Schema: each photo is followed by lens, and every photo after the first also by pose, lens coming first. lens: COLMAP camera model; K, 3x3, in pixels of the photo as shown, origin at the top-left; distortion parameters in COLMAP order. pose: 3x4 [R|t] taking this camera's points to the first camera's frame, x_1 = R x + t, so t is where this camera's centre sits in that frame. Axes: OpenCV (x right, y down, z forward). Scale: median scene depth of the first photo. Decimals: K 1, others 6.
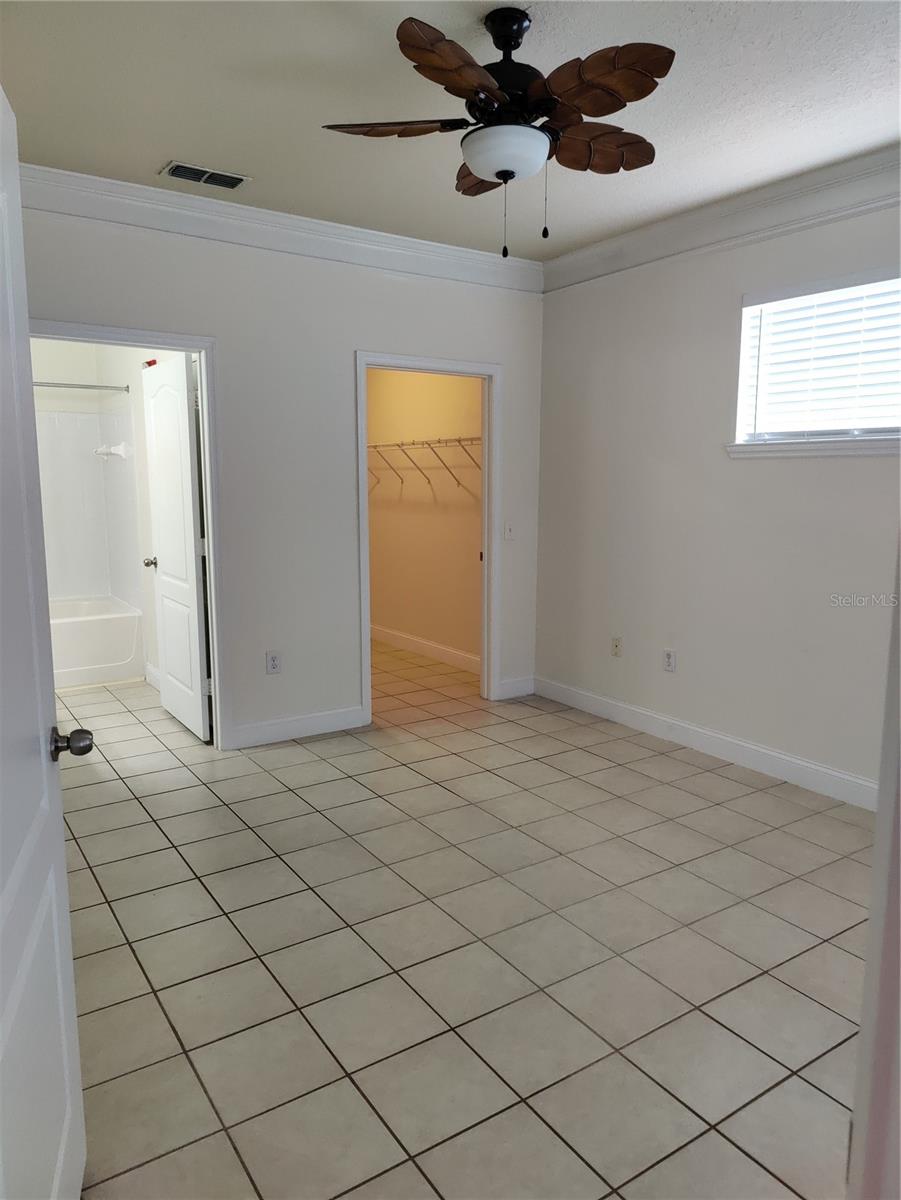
lens RADIAL K [[840.3, 0, 451.9], [0, 840.3, 599.7], [0, 0, 1]] dist [0.009122, -0.006511]
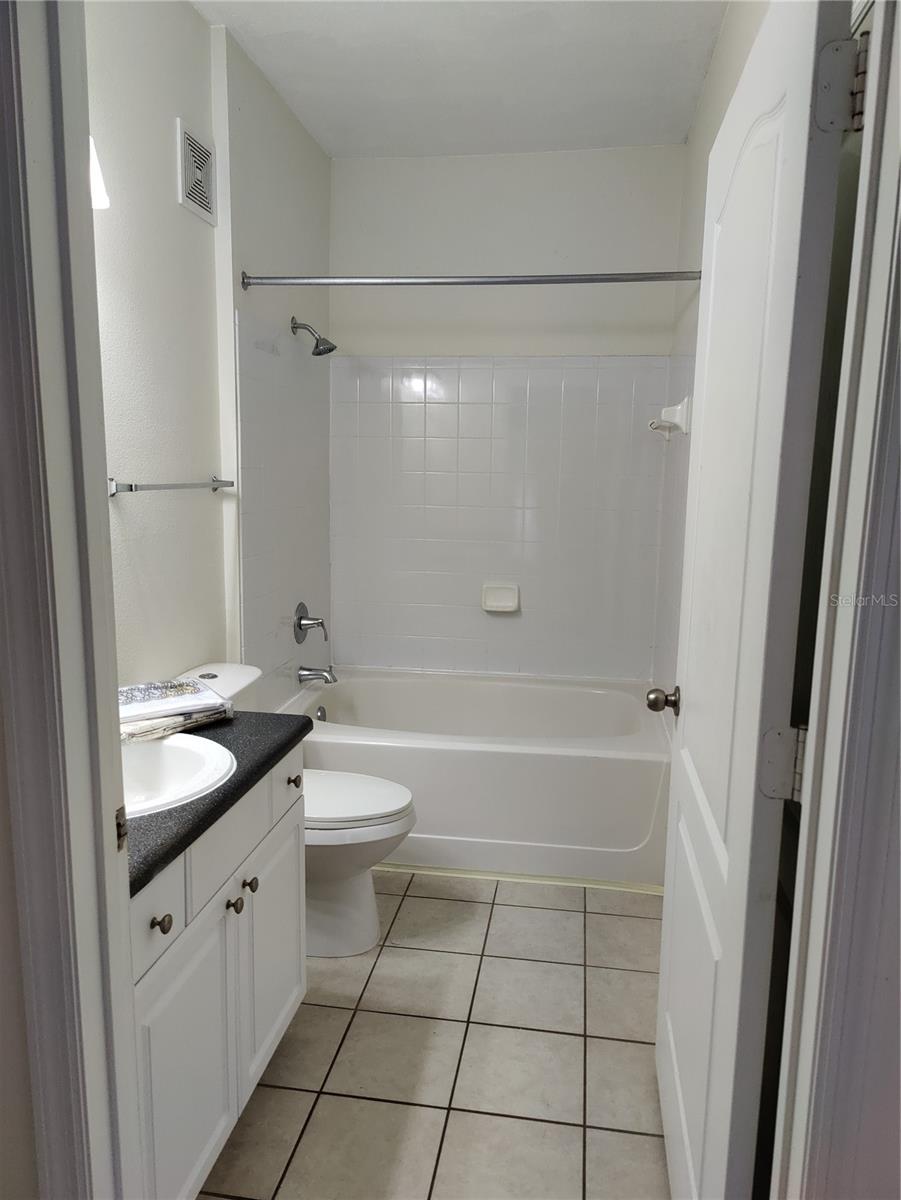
lens RADIAL K [[840.3, 0, 451.0], [0, 840.3, 601.8], [0, 0, 1]] dist [0.009122, -0.006511]
pose [[0.741452, 0.115892, -0.660921, -0.218175], [-0.114258, 0.992393, 0.045835, -0.106855], [0.661206, 0.041531, 0.749054, 0.762315]]
